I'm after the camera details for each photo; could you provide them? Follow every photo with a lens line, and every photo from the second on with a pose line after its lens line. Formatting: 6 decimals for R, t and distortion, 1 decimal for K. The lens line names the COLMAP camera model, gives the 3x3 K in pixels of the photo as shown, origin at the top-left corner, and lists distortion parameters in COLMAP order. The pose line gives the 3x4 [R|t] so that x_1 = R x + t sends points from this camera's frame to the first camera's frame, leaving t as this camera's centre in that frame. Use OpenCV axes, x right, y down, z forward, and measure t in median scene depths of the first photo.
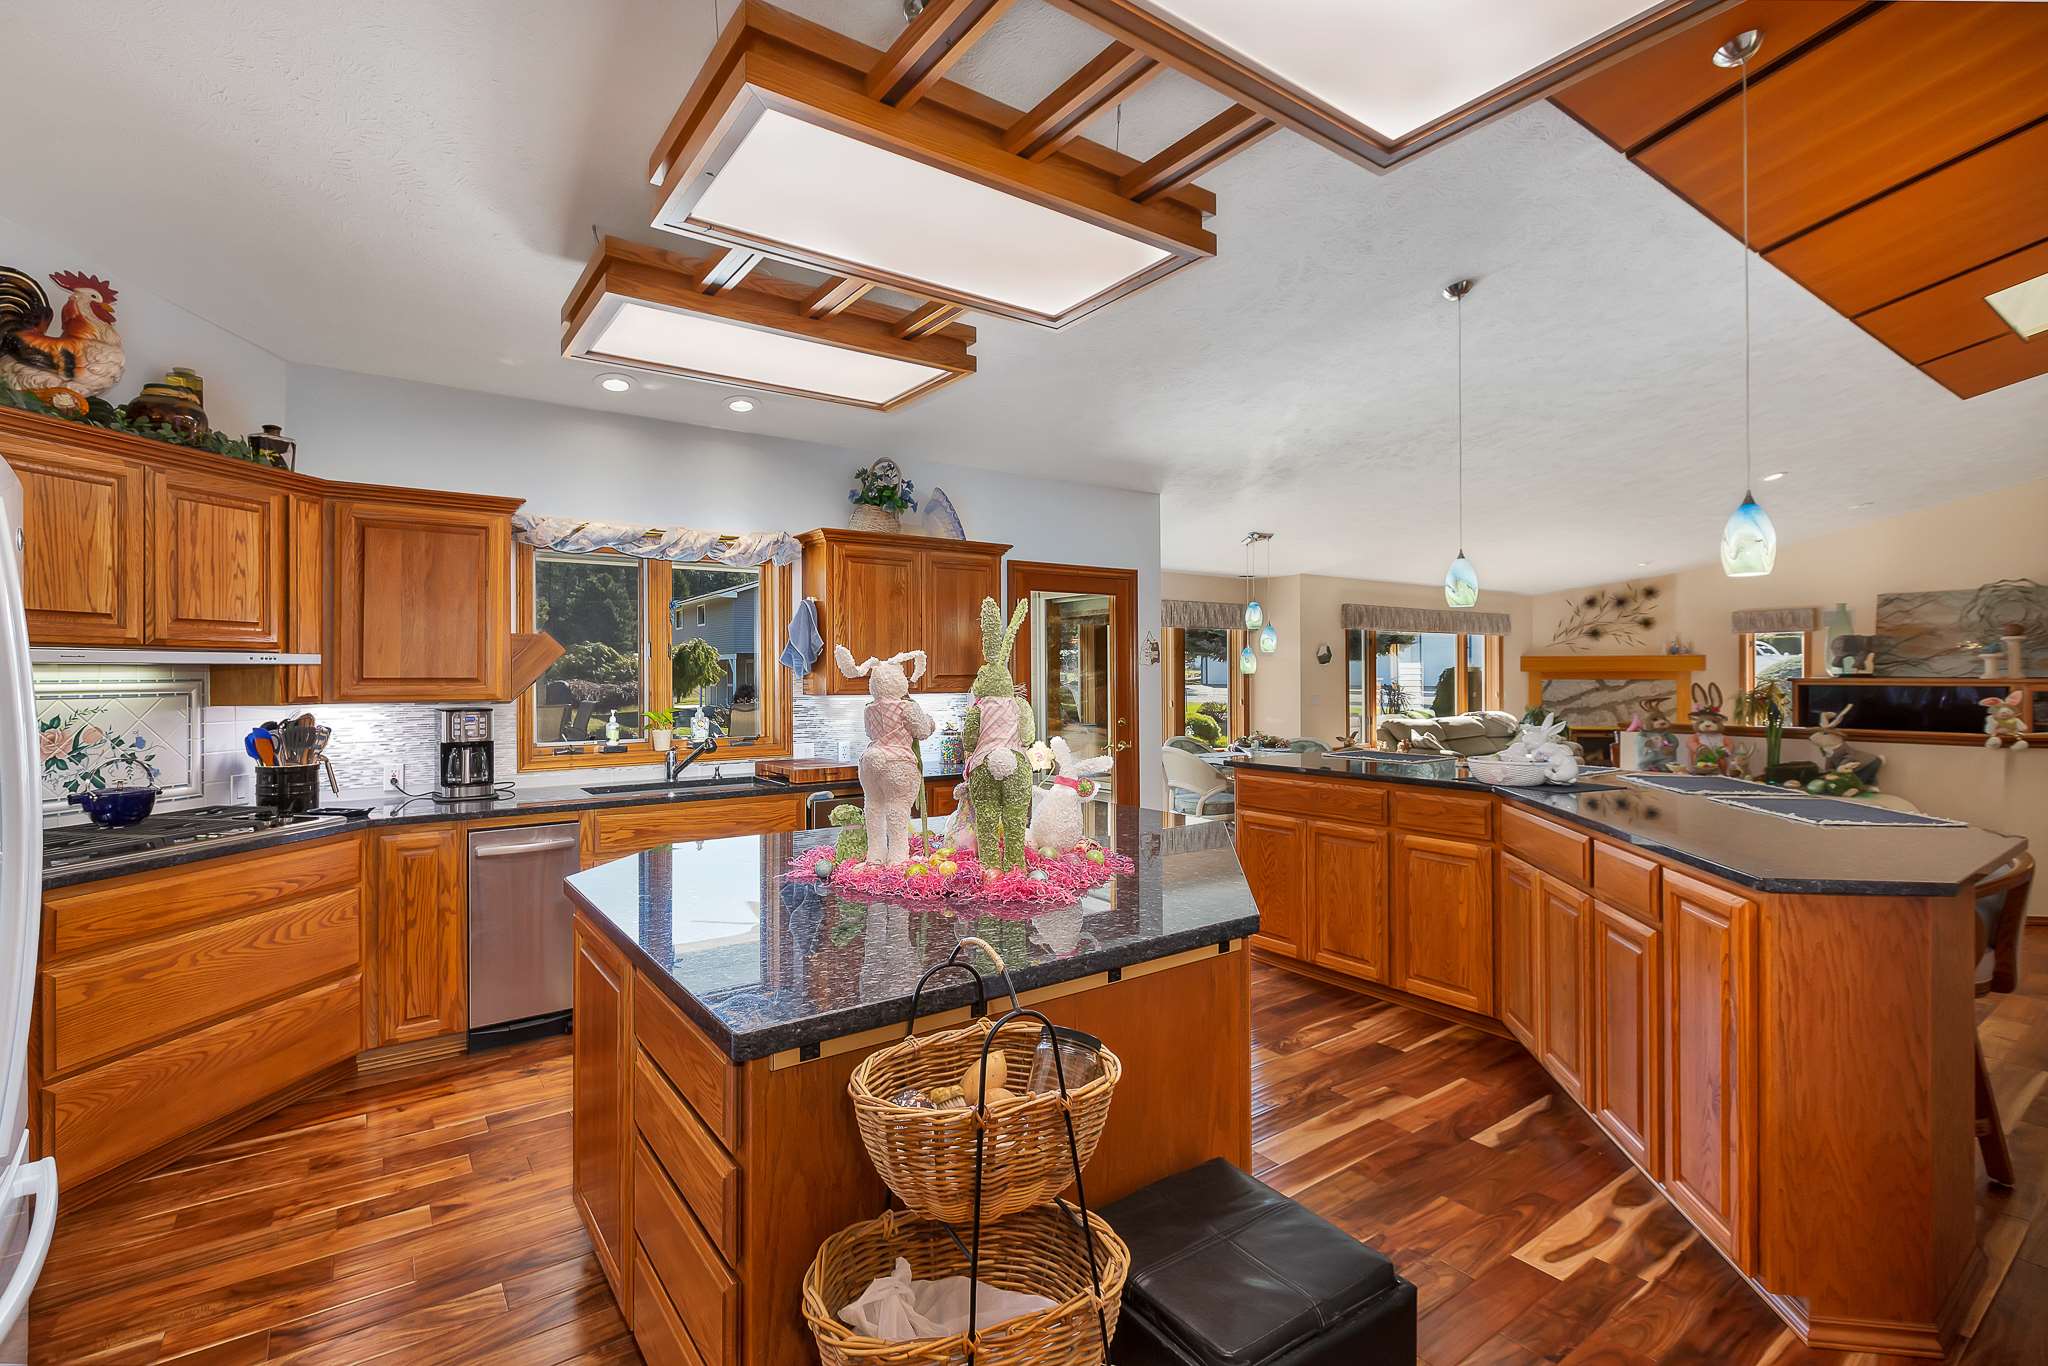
lens RADIAL K [[937.1, 0, 982.3], [0, 937.1, 672.3], [0, 0, 1]] dist [-0.002365, 0.000977]
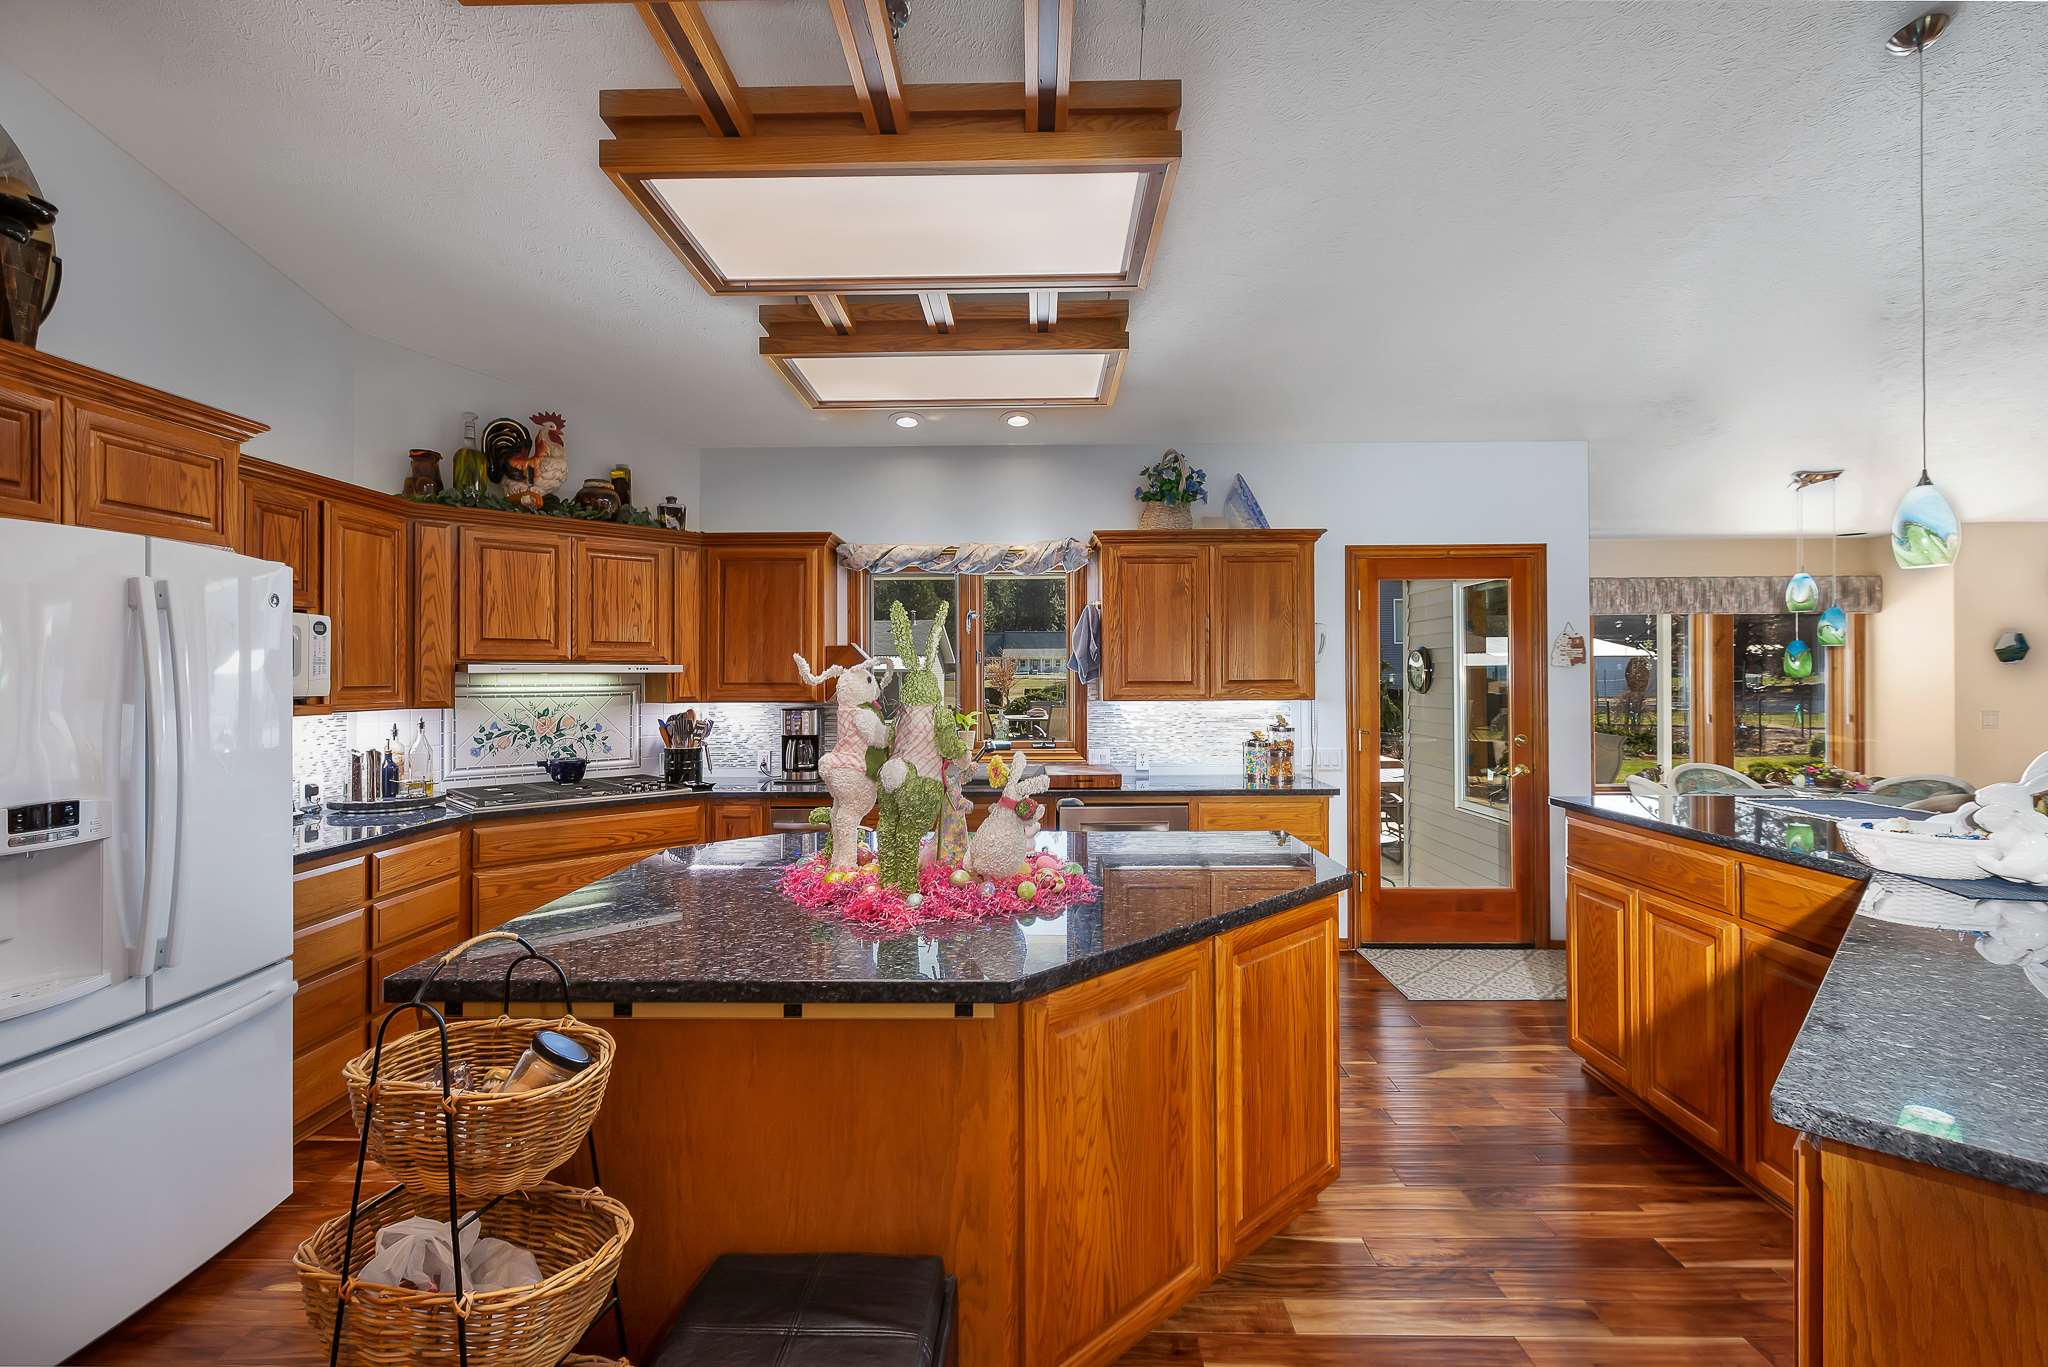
lens RADIAL K [[937.1, 0, 1009.6], [0, 937.1, 673.6], [0, 0, 1]] dist [-0.002365, 0.000977]
pose [[0.805378, -0.003992, -0.592748, 0.512850], [0.003167, 0.999992, -0.002432, -0.002743], [0.592753, 0.000082, 0.805384, 0.229239]]
